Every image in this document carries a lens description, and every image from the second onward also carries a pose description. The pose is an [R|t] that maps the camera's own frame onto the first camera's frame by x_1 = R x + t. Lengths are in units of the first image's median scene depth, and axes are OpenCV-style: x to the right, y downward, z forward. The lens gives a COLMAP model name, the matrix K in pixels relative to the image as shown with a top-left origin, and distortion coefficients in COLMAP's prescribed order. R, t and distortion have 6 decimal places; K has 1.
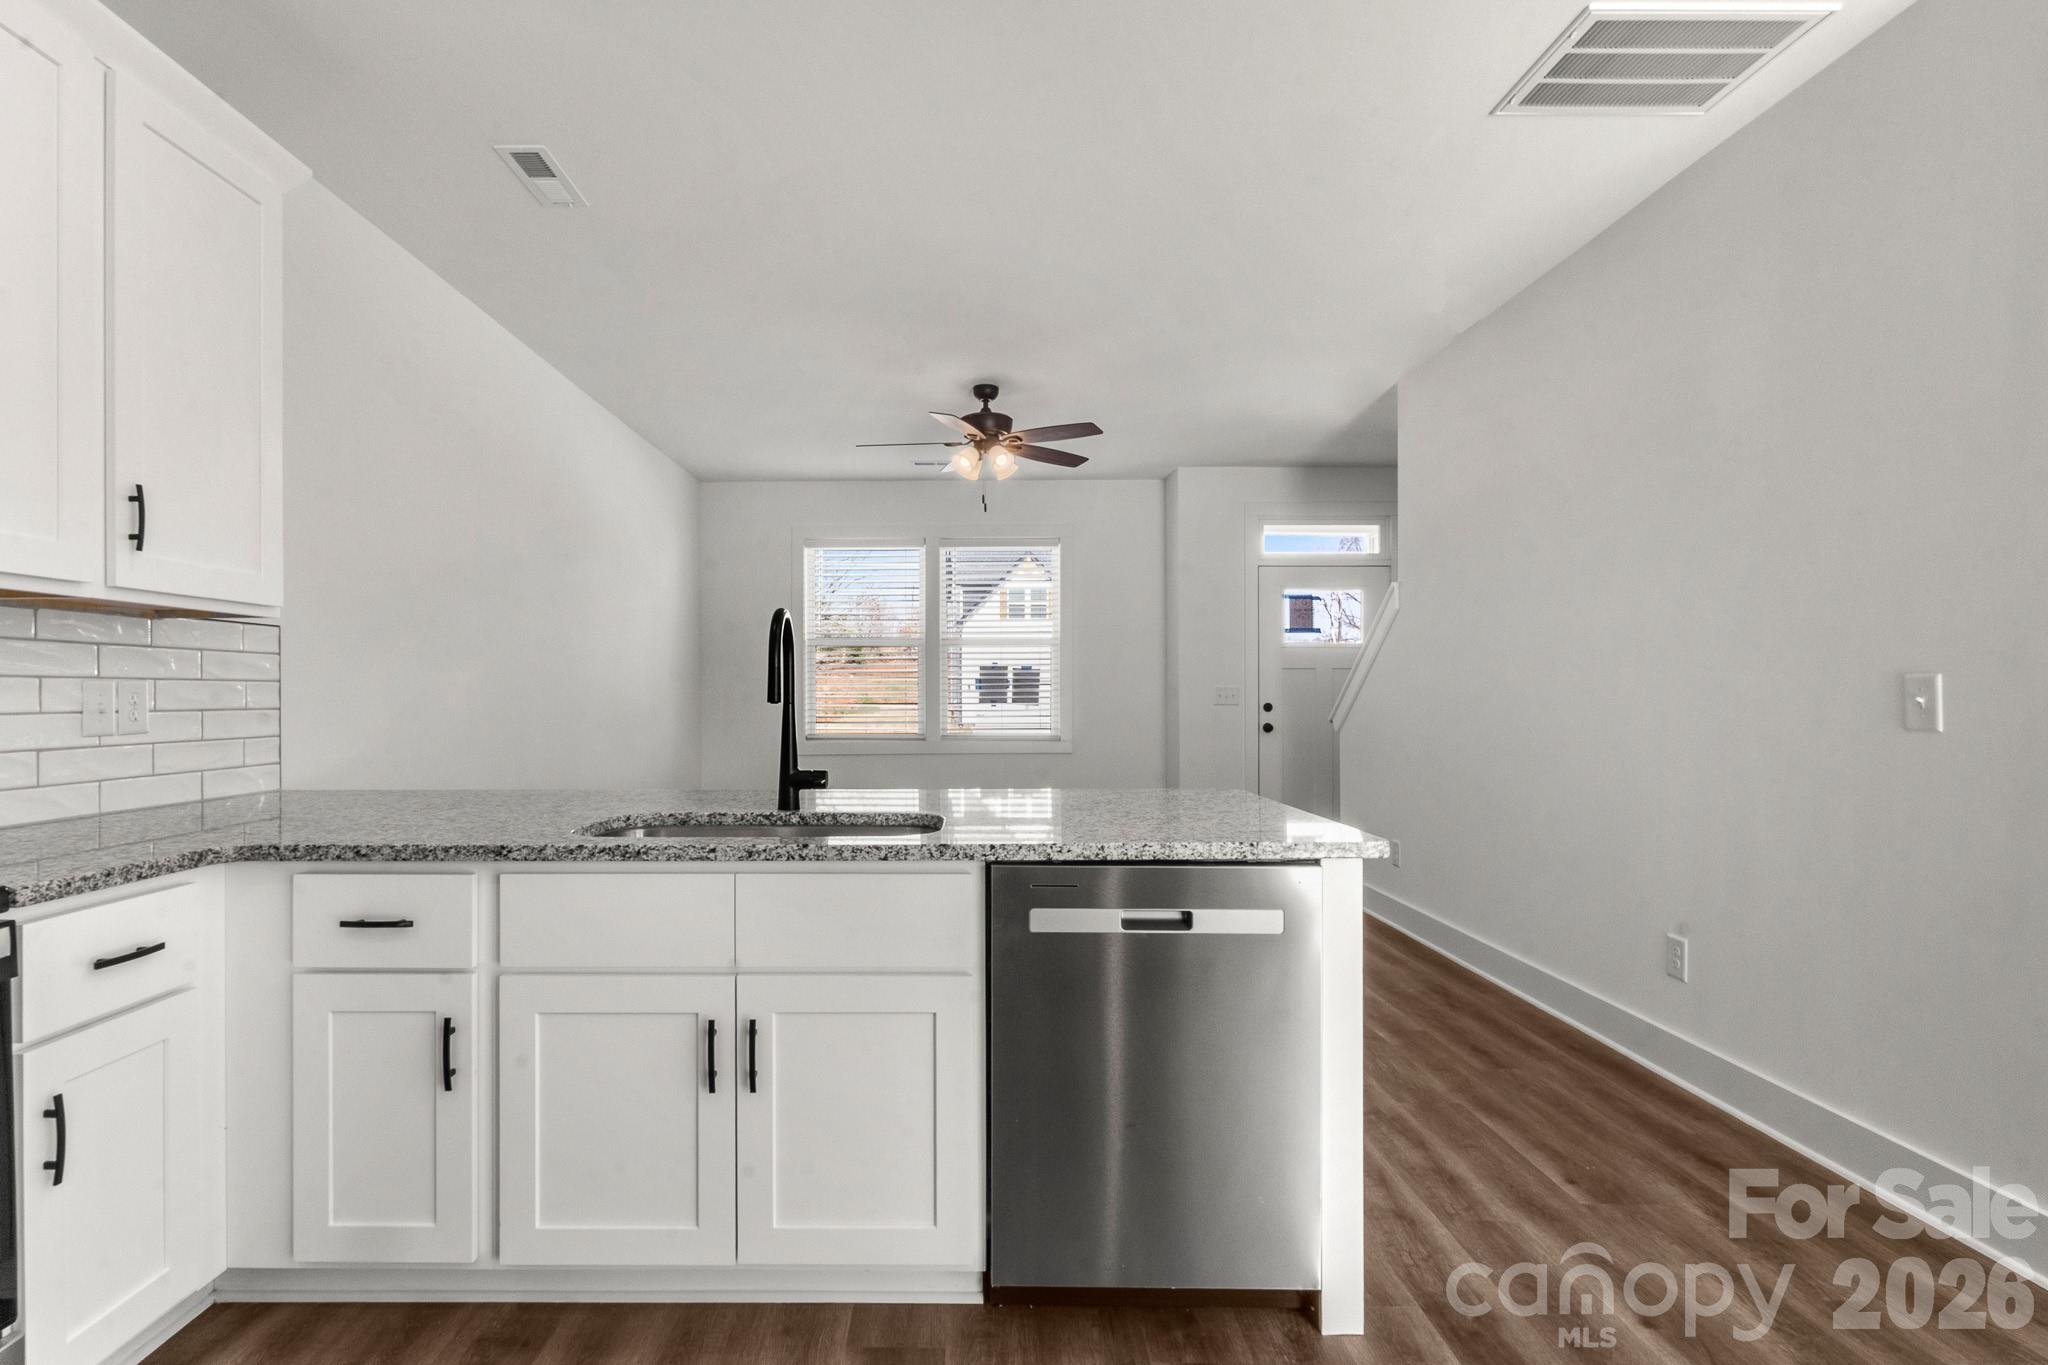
lens RADIAL K [[994.2, 0, 985.0], [0, 994.2, 693.1], [0, 0, 1]] dist [-0.002118, -0.000846]
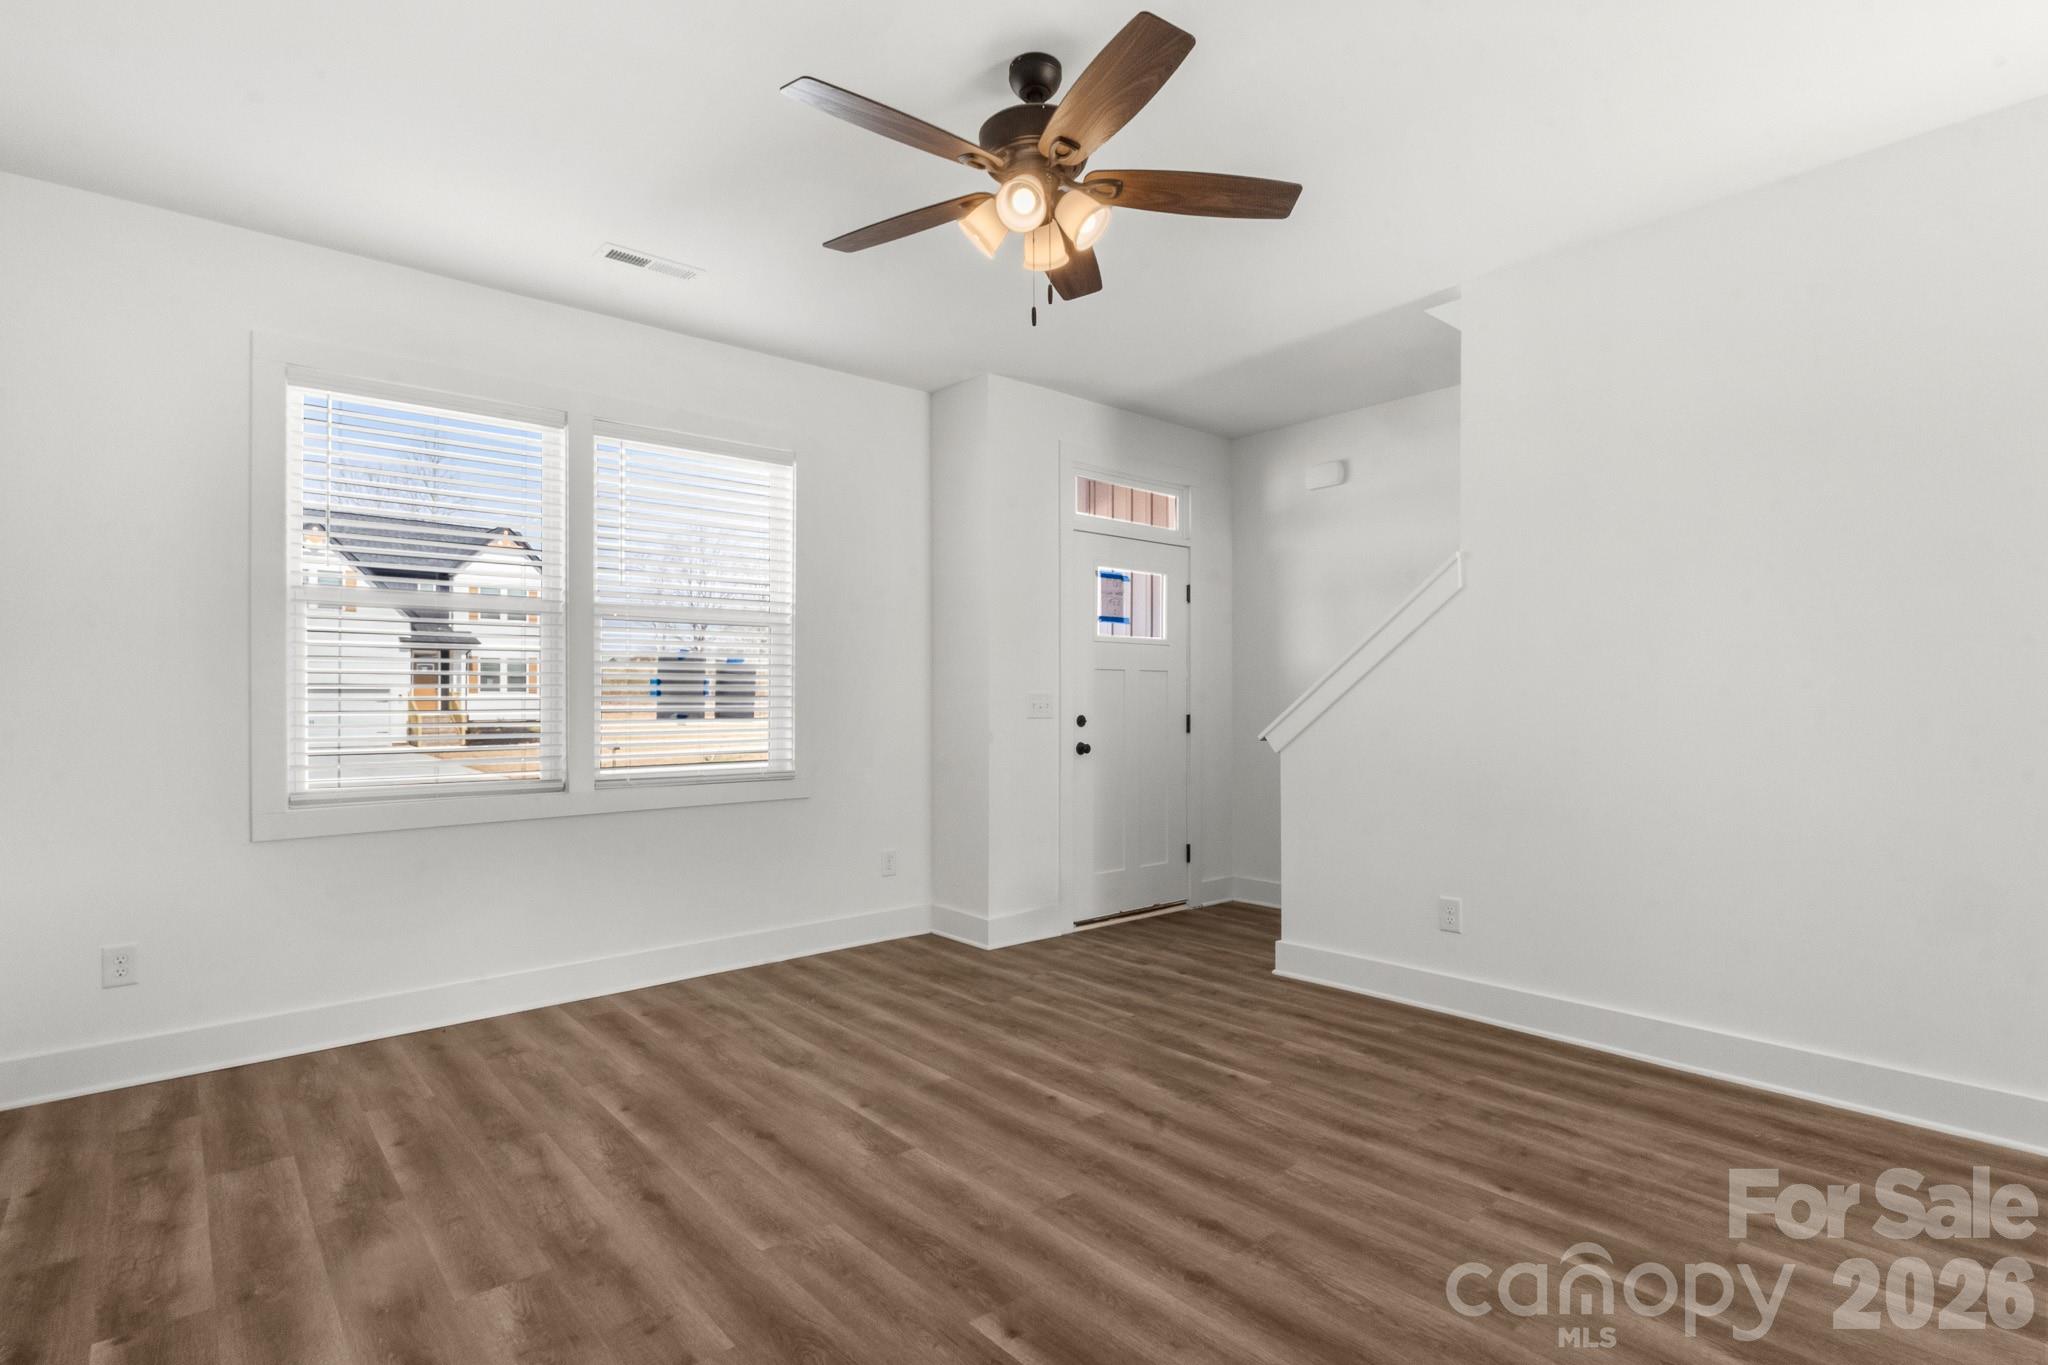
lens RADIAL K [[994.2, 0, 1009.2], [0, 994.2, 703.3], [0, 0, 1]] dist [-0.002118, -0.000846]
pose [[0.770132, -0.002214, 0.637881, -0.215229], [0.002283, 0.999997, 0.000713, 0.000308], [-0.637881, 0.000907, 0.770135, 0.431295]]
